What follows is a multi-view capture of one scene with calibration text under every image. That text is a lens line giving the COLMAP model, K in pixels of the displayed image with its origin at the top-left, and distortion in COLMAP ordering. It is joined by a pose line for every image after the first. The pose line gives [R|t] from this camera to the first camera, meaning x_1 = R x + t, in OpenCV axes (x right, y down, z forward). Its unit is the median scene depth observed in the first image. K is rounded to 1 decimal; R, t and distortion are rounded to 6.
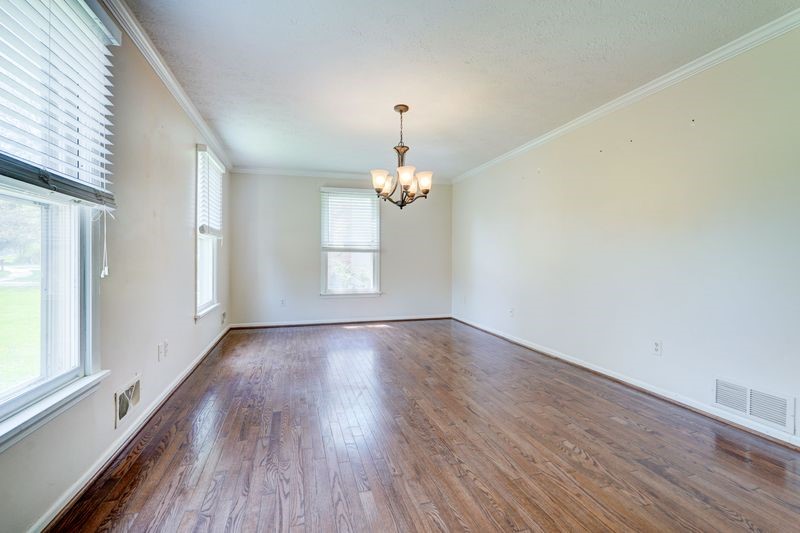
lens RADIAL K [[364.9, 0, 399.6], [0, 364.9, 264.4], [0, 0, 1]] dist [-0.011643, 0.004656]
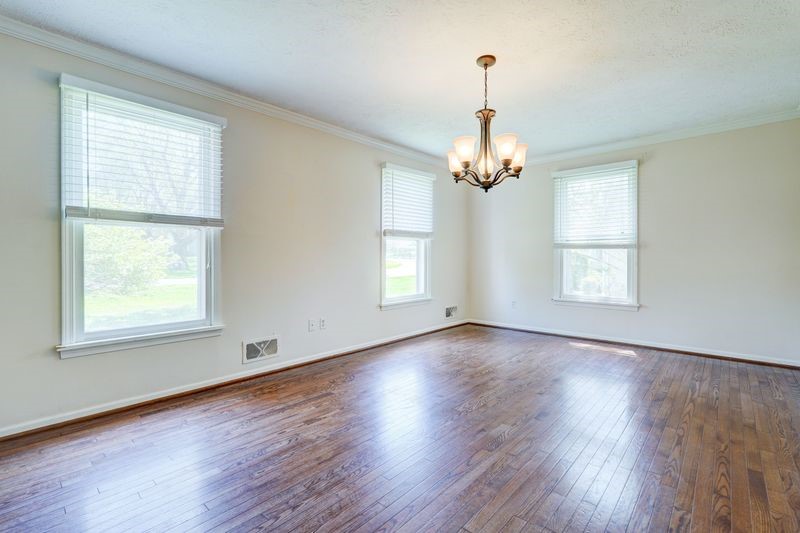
lens RADIAL K [[364.9, 0, 394.5], [0, 364.9, 260.6], [0, 0, 1]] dist [-0.011643, 0.004656]
pose [[0.525257, 0.006682, -0.850917, 0.501681], [-0.012519, 0.999922, 0.000125, -0.005048], [0.850851, 0.010587, 0.525300, 0.392059]]
